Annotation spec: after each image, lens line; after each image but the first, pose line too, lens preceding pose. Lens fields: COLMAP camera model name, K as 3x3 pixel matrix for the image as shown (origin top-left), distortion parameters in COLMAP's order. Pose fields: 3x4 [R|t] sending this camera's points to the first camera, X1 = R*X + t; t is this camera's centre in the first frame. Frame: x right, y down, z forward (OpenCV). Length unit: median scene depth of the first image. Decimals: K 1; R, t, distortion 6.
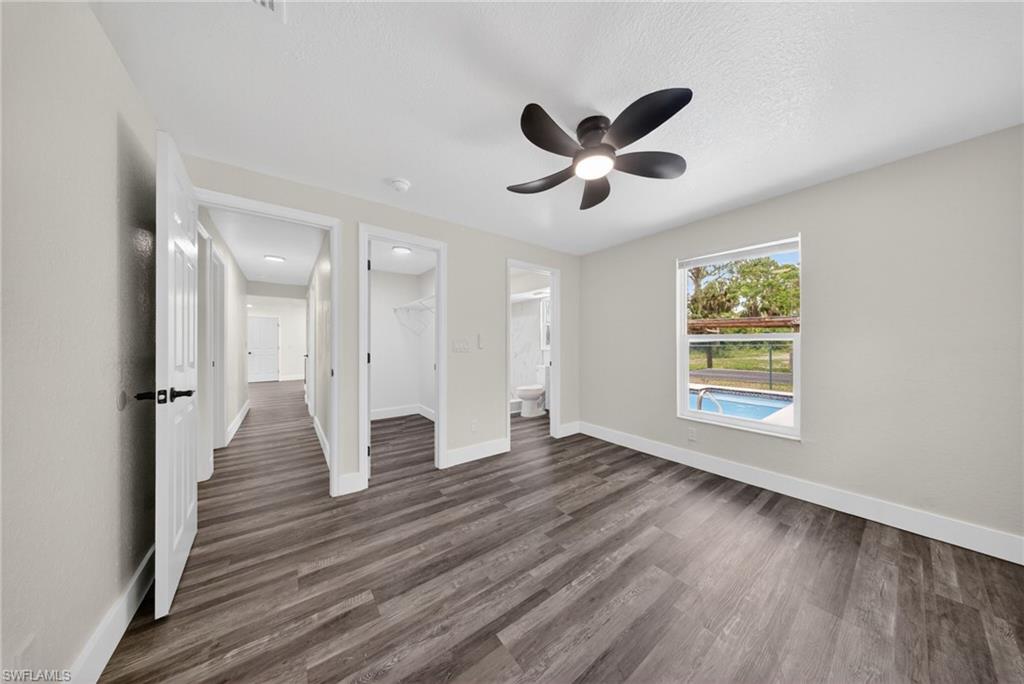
lens RADIAL K [[303.5, 0, 513.4], [0, 303.5, 346.4], [0, 0, 1]] dist [-0.005612, -0.000275]
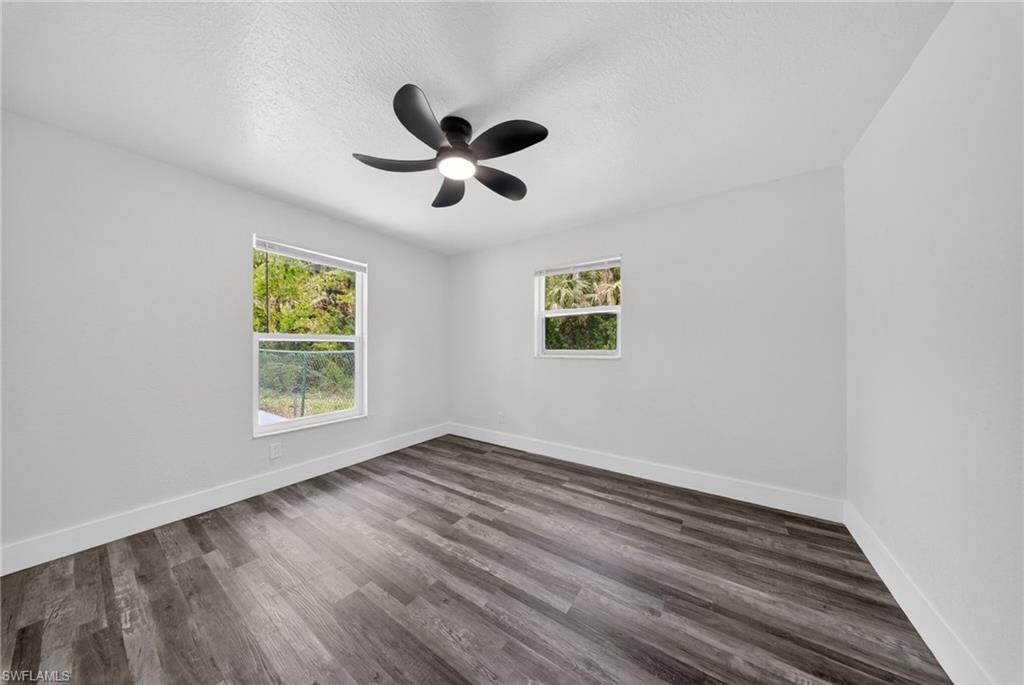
lens RADIAL K [[303.5, 0, 517.6], [0, 303.5, 343.2], [0, 0, 1]] dist [-0.005612, -0.000275]
pose [[-0.315614, 0.009015, 0.948845, -0.666311], [0.015331, 0.999873, -0.004401, 0.007405], [-0.948764, 0.013158, -0.315712, 0.975183]]
